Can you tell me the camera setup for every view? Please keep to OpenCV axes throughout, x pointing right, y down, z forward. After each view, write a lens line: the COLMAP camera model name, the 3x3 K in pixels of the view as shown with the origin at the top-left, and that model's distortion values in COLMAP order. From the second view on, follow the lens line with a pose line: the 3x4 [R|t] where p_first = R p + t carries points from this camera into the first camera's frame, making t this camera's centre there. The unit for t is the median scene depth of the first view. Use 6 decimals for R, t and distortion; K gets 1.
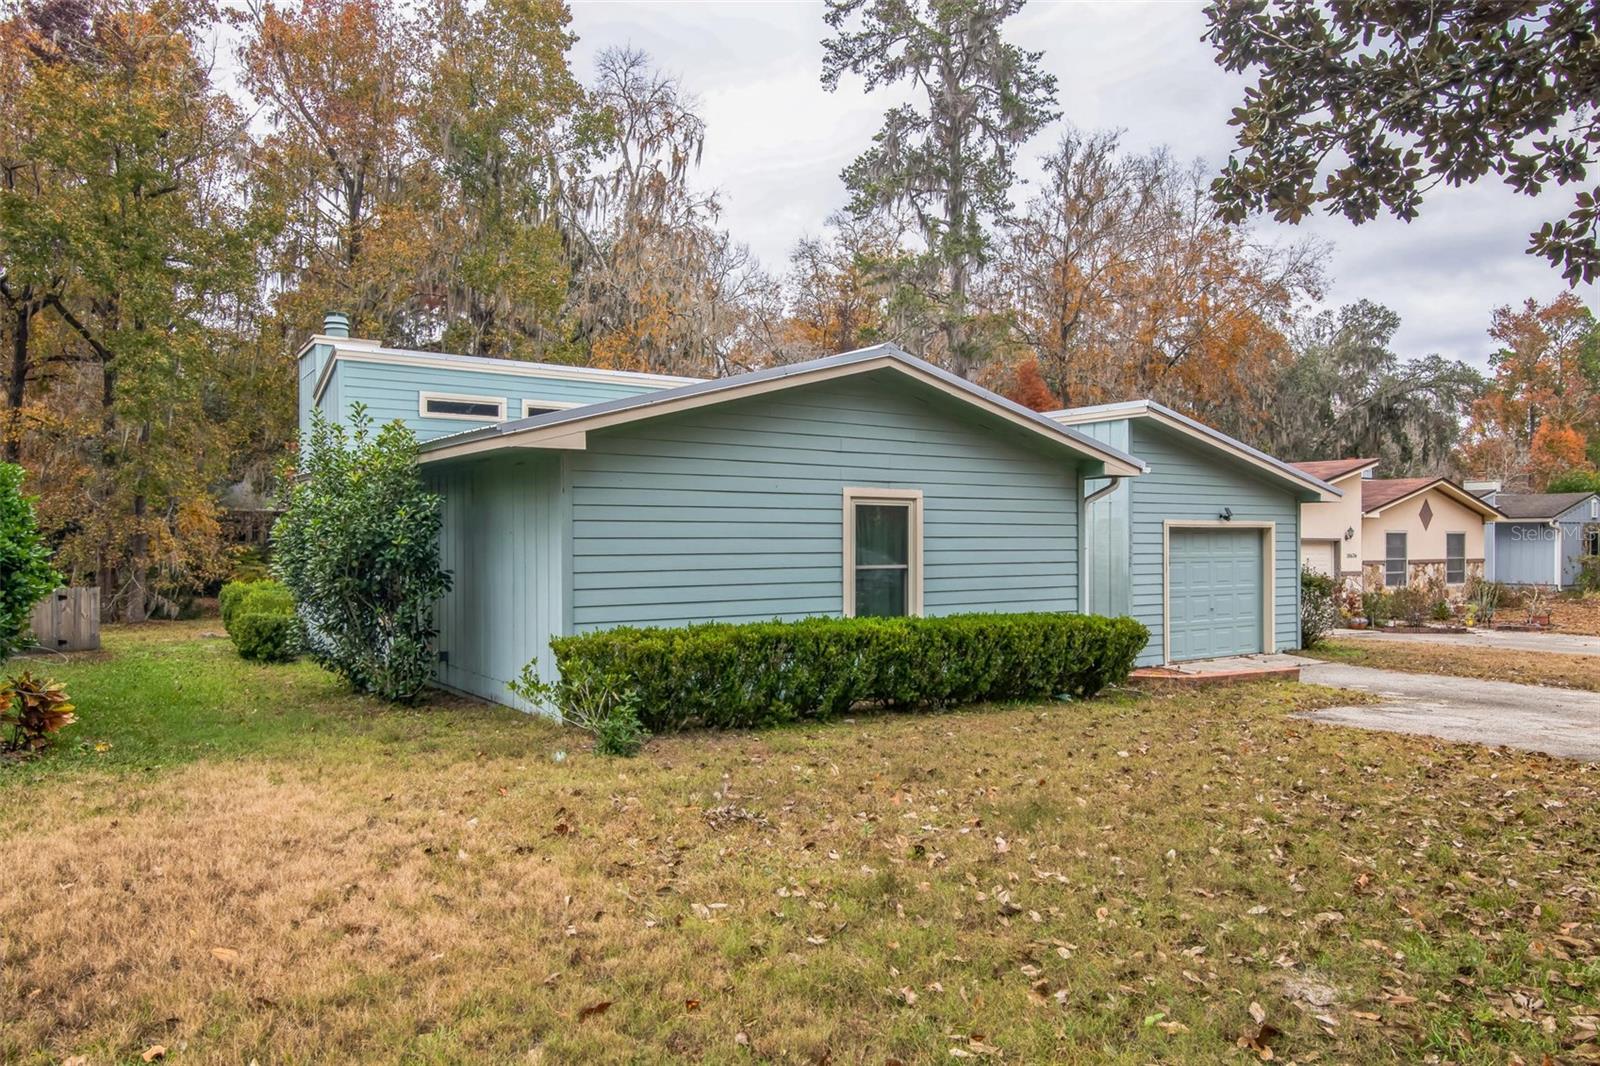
lens RADIAL K [[1116.2, 0, 800.0], [0, 1116.2, 533.0], [0, 0, 1]] dist [0.001358, 0.001075]
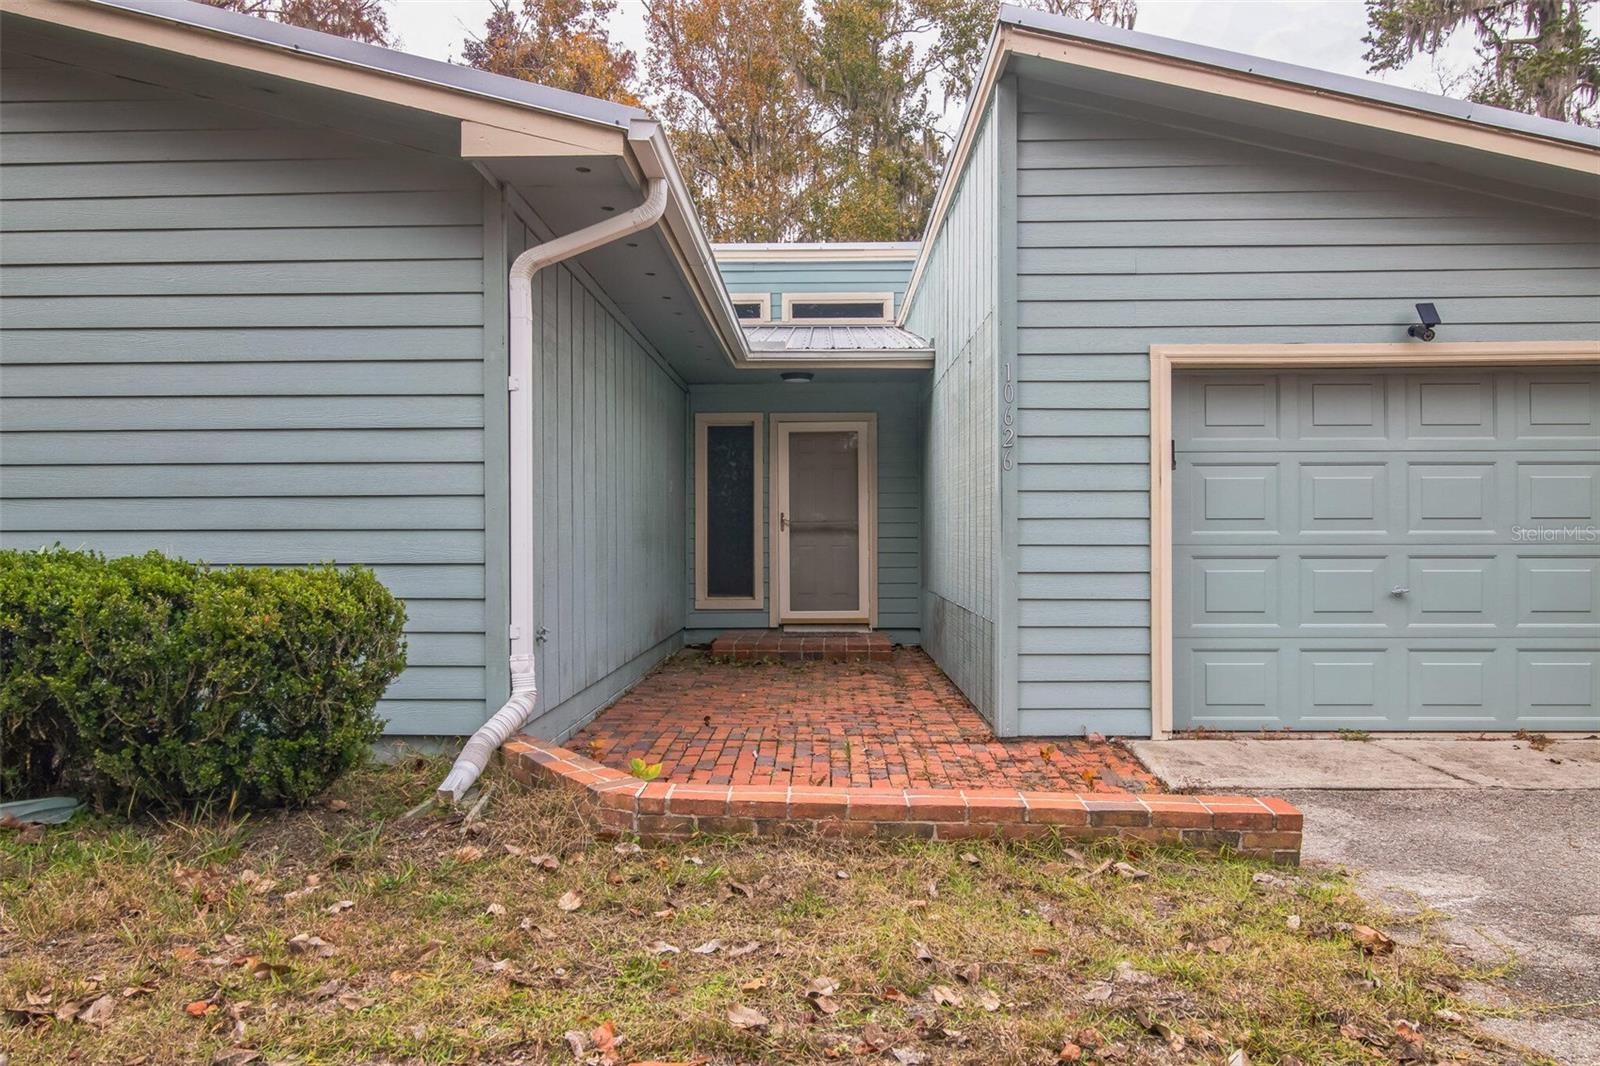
lens RADIAL K [[1041.9, 0, 800.0], [0, 1041.9, 533.0], [0, 0, 1]] dist [-0.000057, -0.000525]
pose [[0.801324, -0.001884, -0.598227, 0.196652], [0.004079, 0.999989, 0.002314, 0.022181], [0.598216, -0.004294, 0.801323, 0.291830]]
